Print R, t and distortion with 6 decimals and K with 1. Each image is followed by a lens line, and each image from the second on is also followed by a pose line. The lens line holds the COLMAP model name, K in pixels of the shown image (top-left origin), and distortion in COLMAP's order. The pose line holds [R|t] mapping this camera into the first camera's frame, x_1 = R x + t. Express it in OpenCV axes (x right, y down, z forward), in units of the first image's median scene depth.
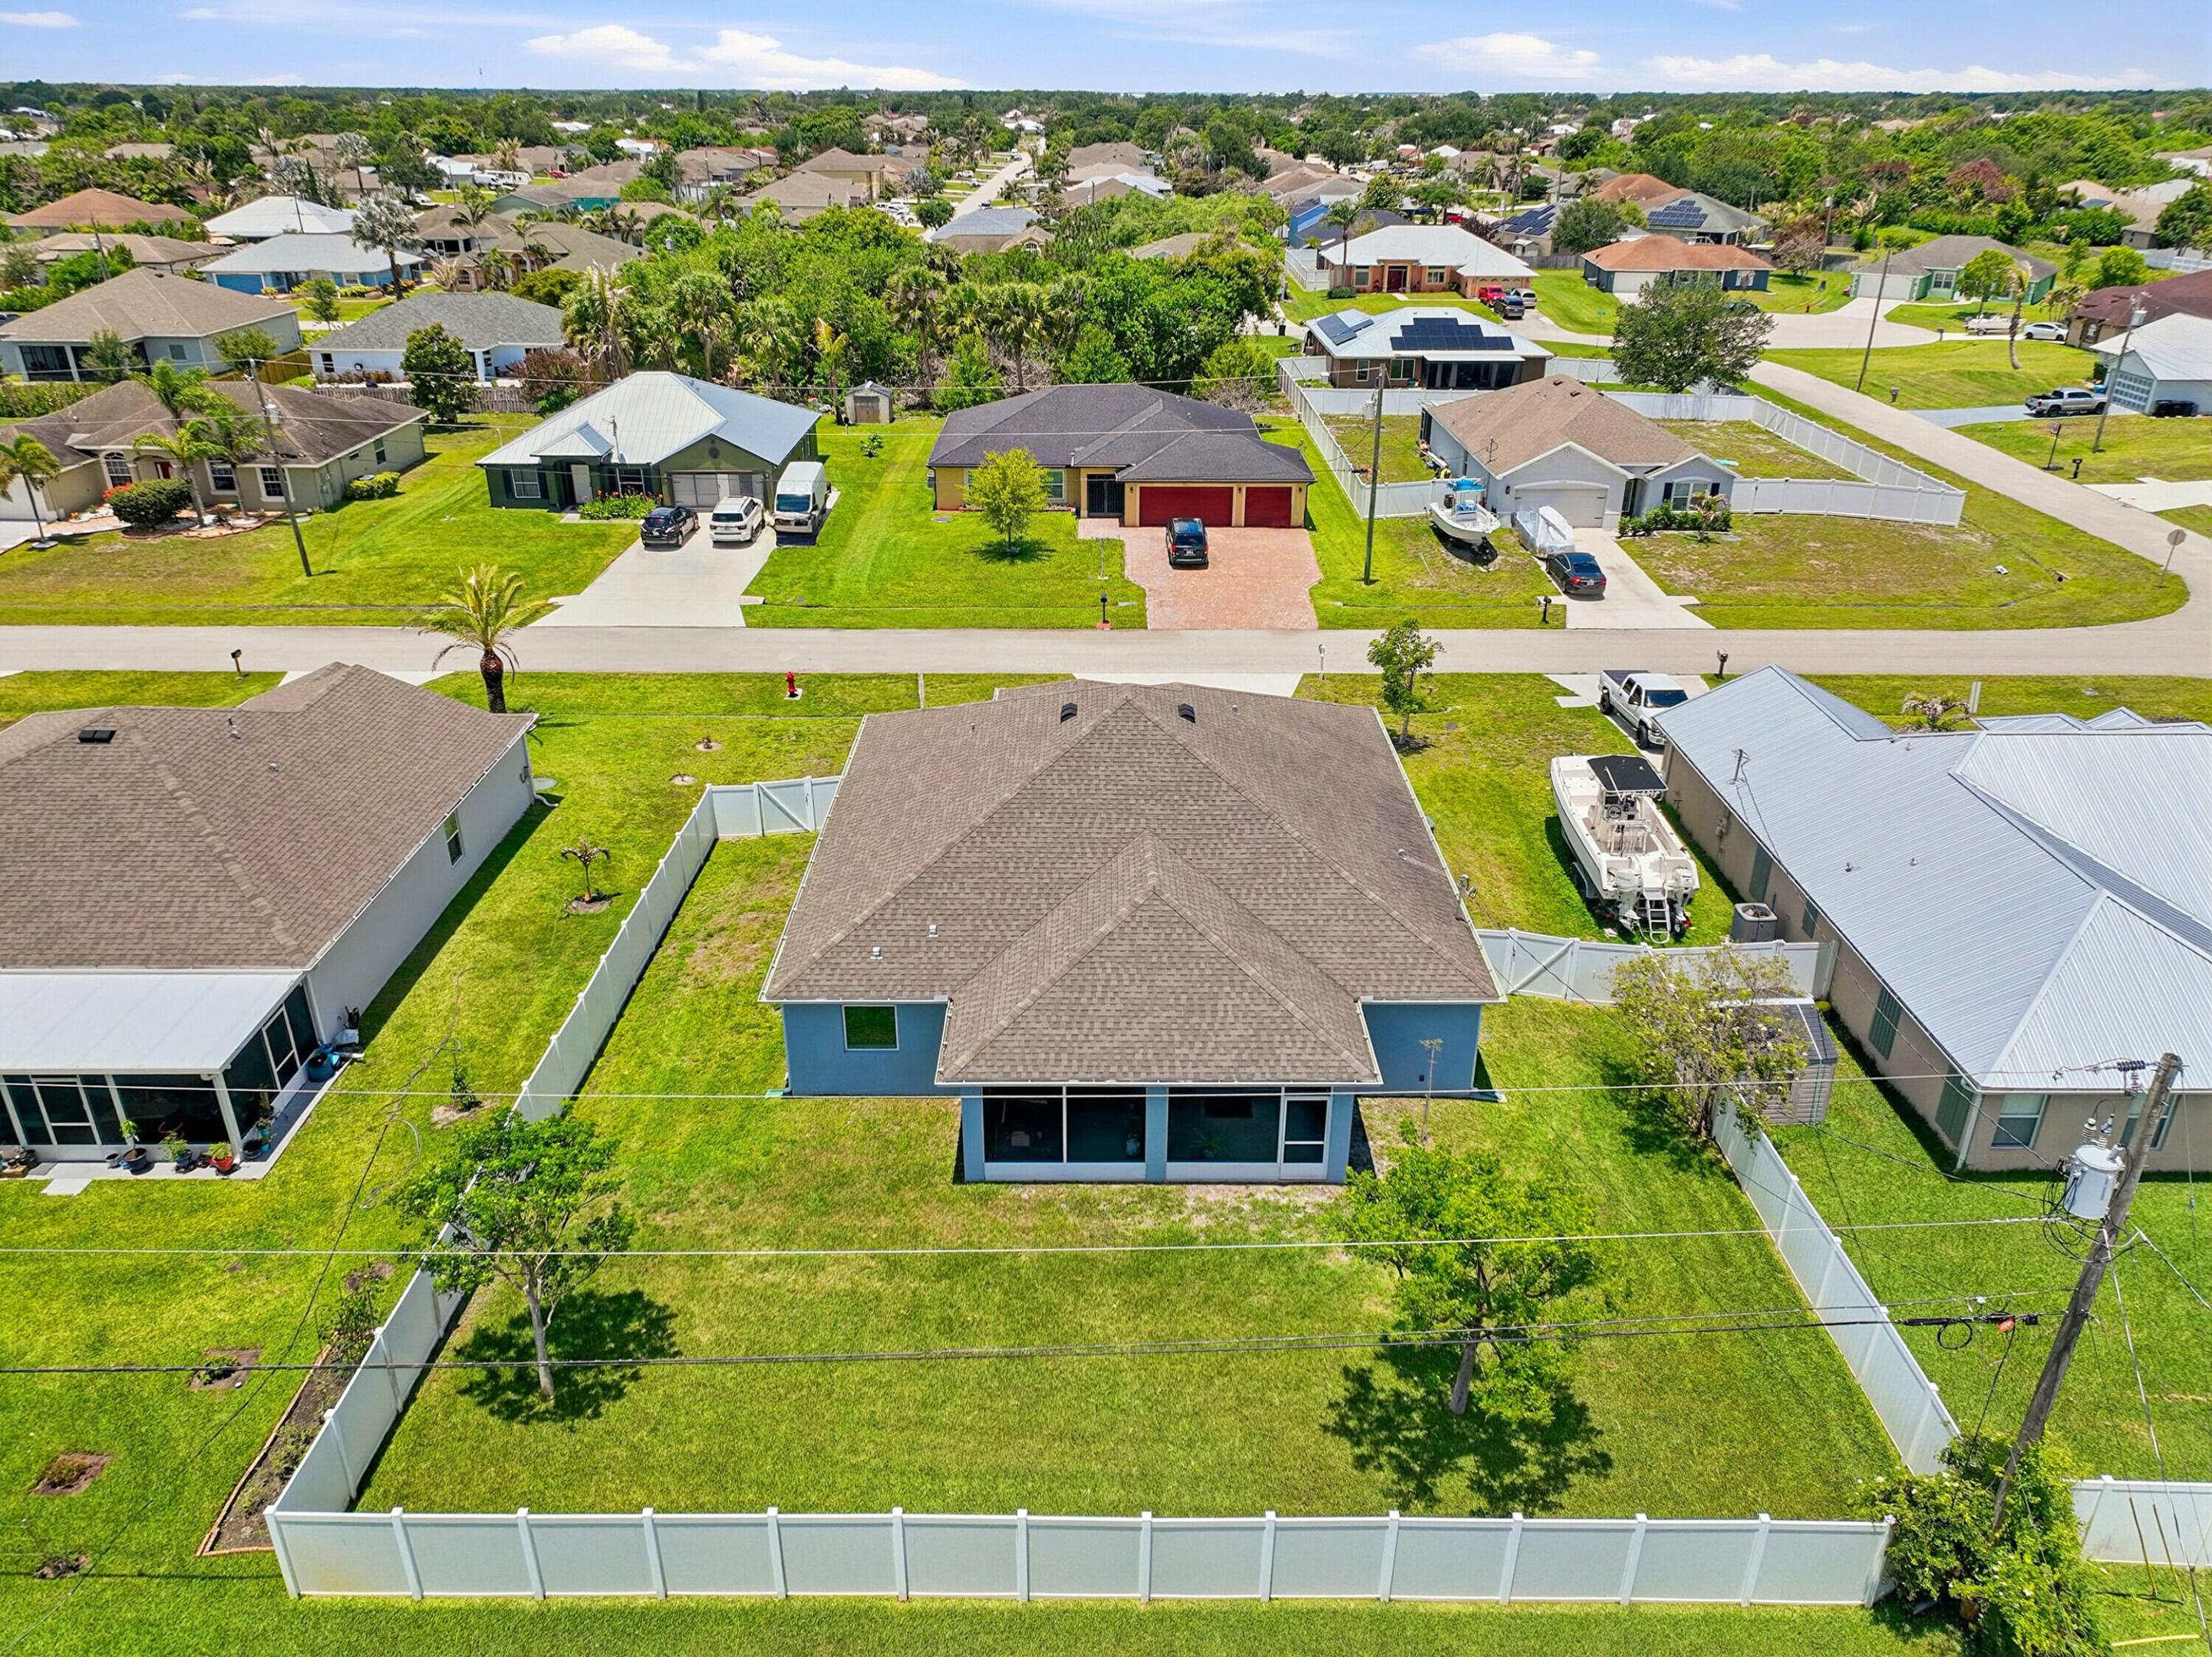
lens RADIAL K [[1549.6, 0, 1106.0], [0, 1549.6, 828.5], [0, 0, 1]] dist [-0.002088, 0.012013]
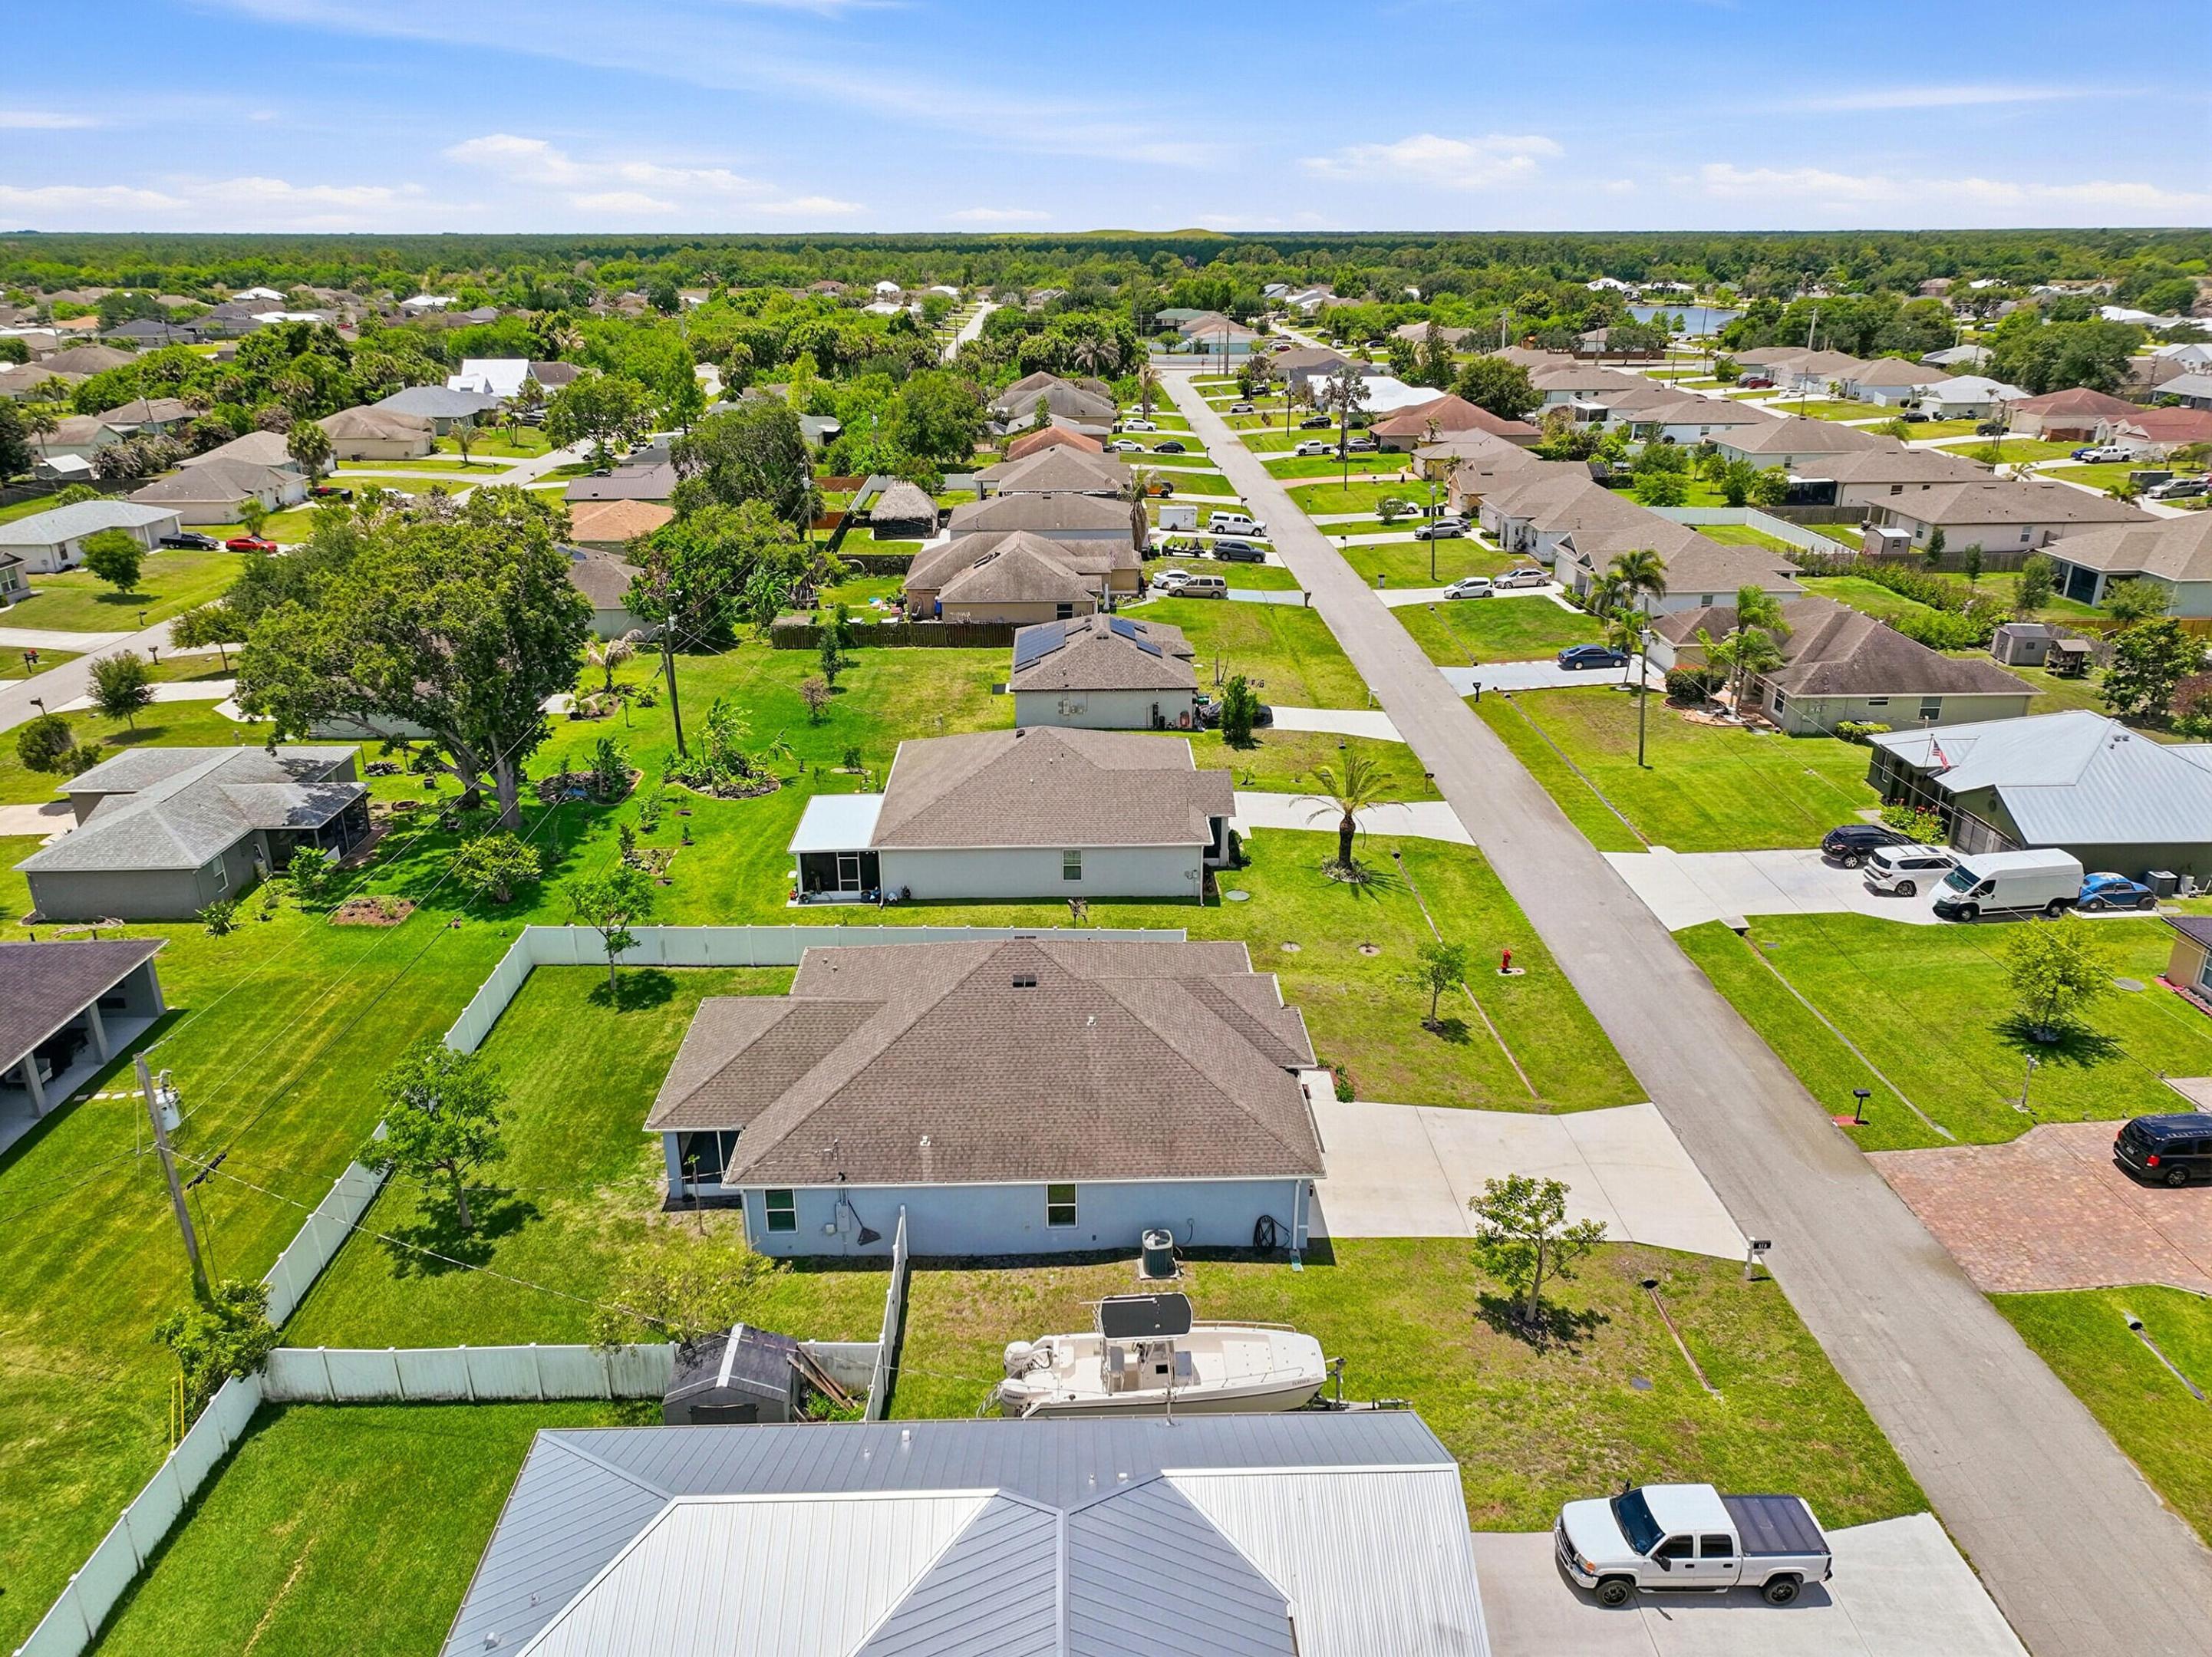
lens RADIAL K [[1549.6, 0, 1106.0], [0, 1549.6, 828.5], [0, 0, 1]] dist [-0.002088, 0.012013]
pose [[0.026023, 0.356674, -0.933866, 0.633083], [-0.427619, 0.848371, 0.312105, -0.321342], [0.903585, 0.391217, 0.174598, 0.425465]]
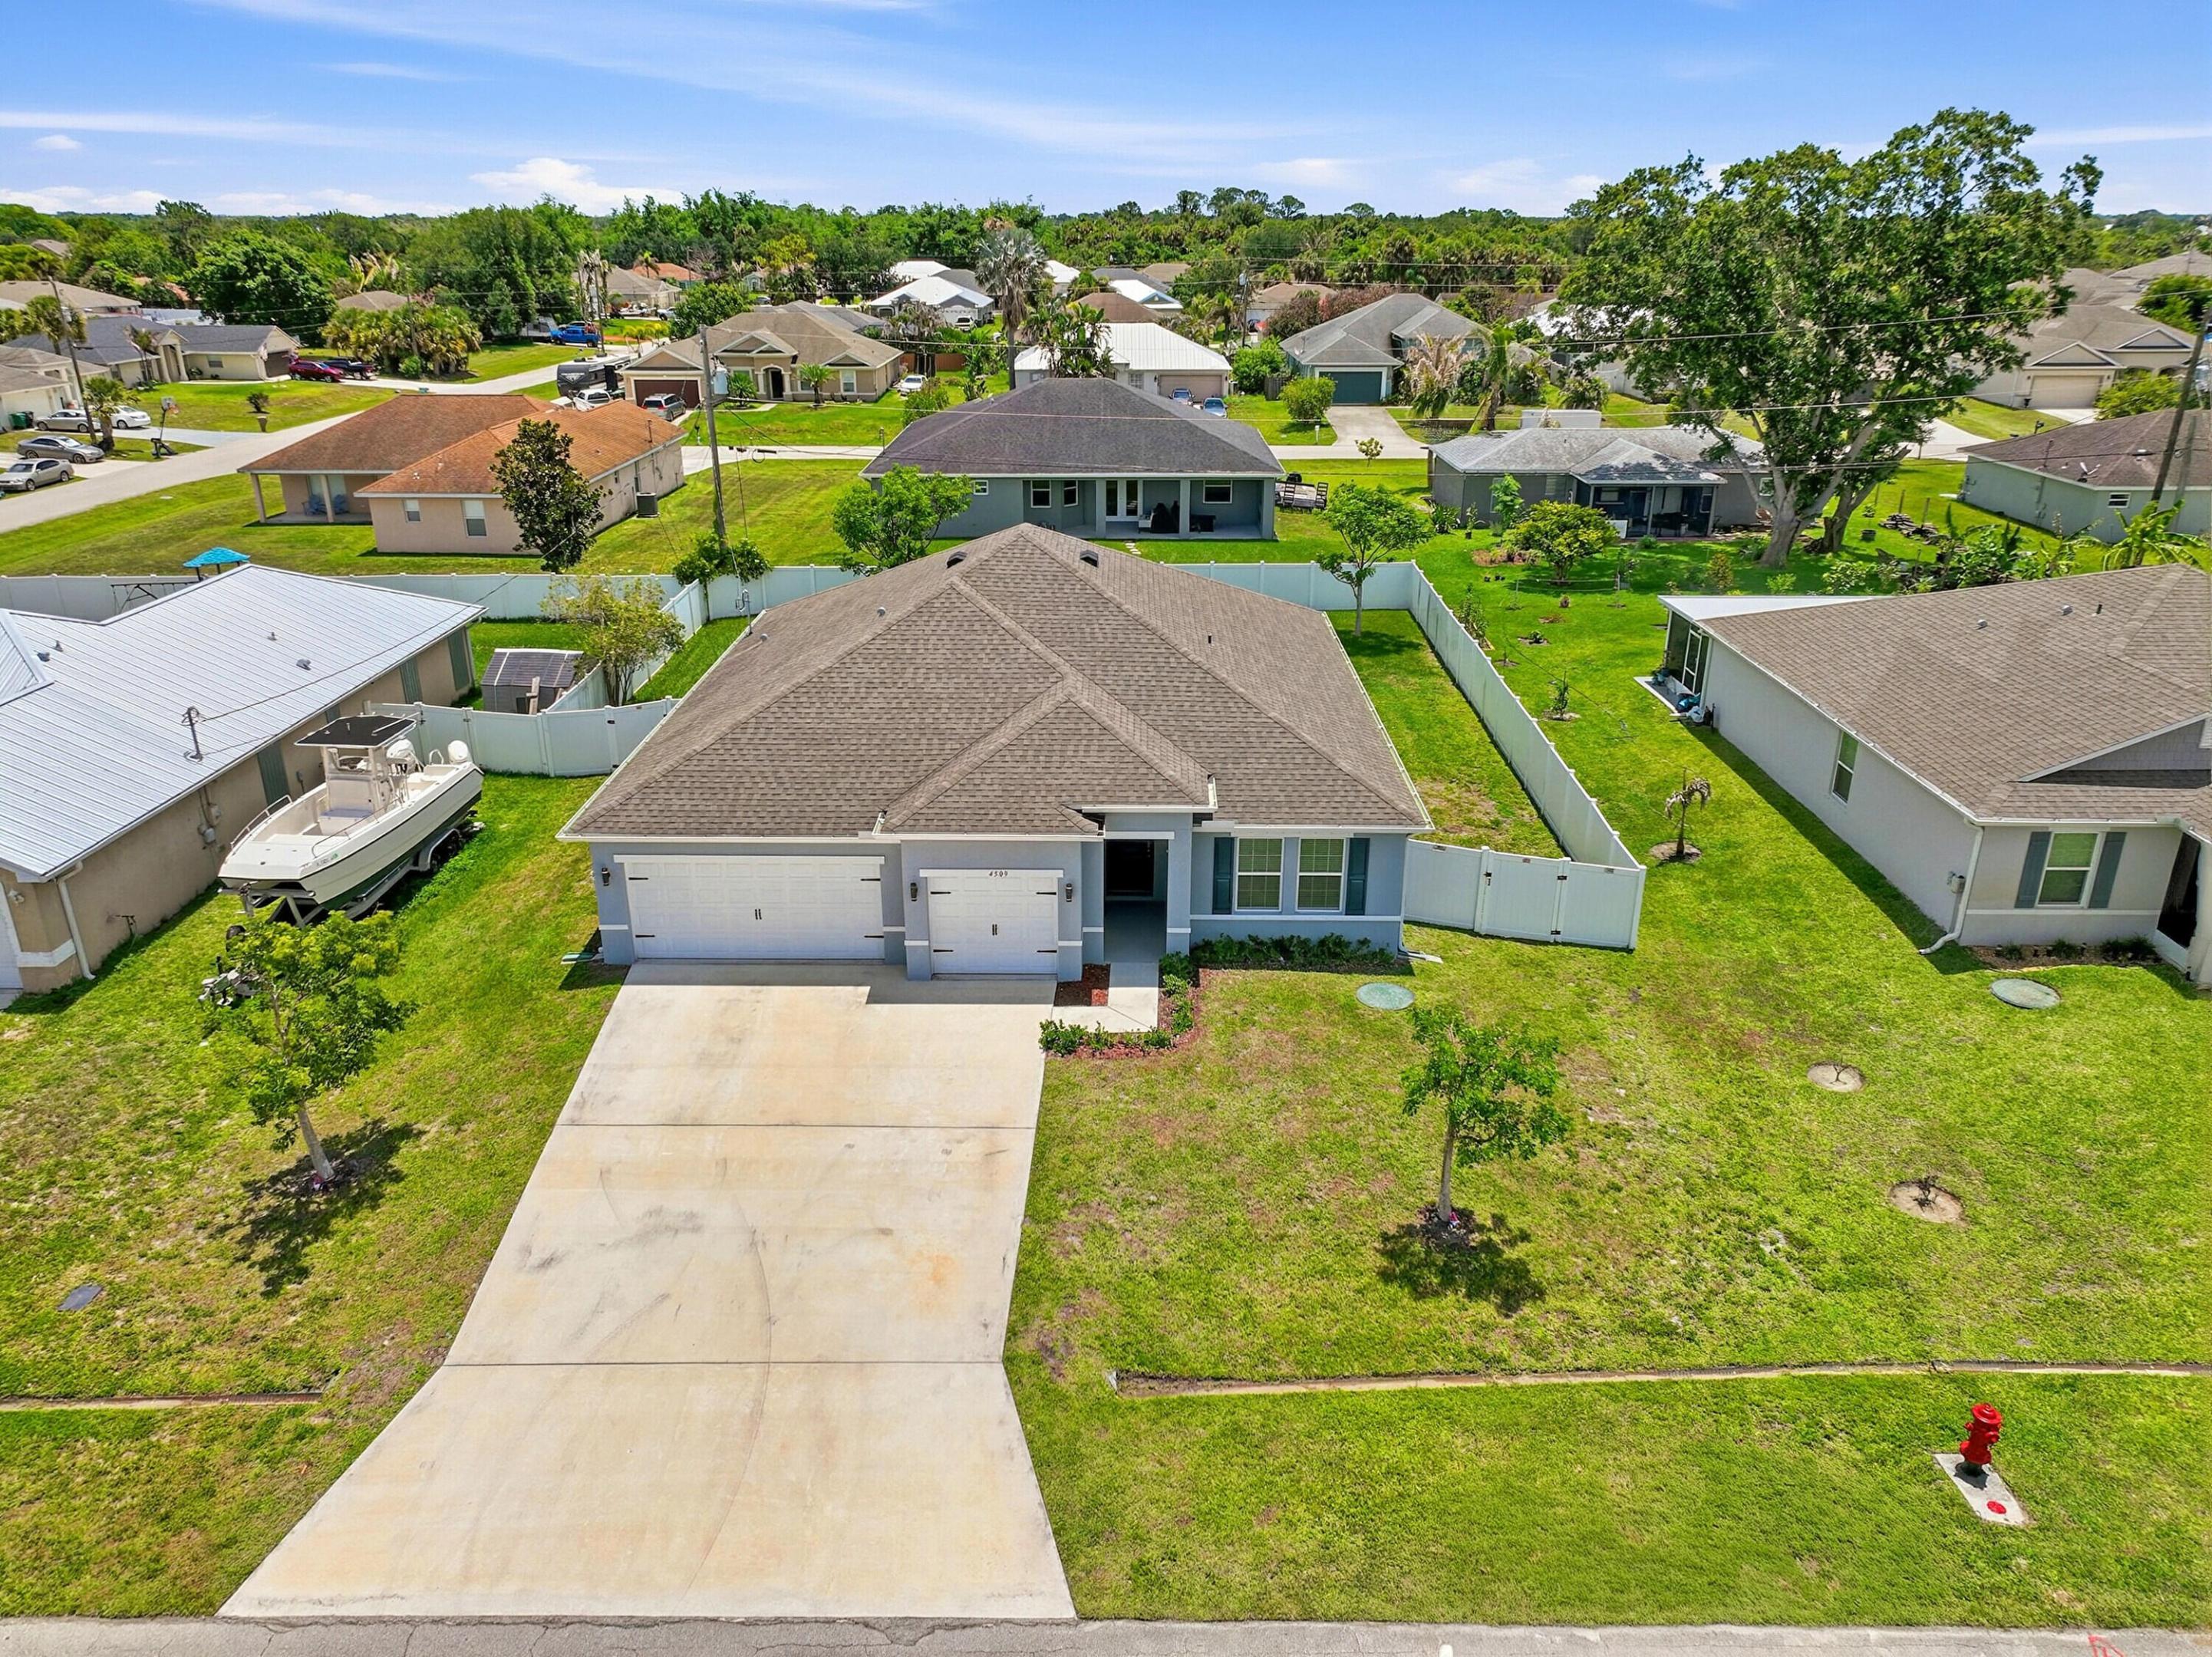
lens RADIAL K [[1549.6, 0, 1106.0], [0, 1549.6, 828.5], [0, 0, 1]] dist [-0.002088, 0.012013]
pose [[-0.999913, -0.006413, 0.011561, -0.024766], [0.004072, 0.682531, 0.730846, -0.331644], [-0.012578, 0.730829, -0.682445, 0.921082]]
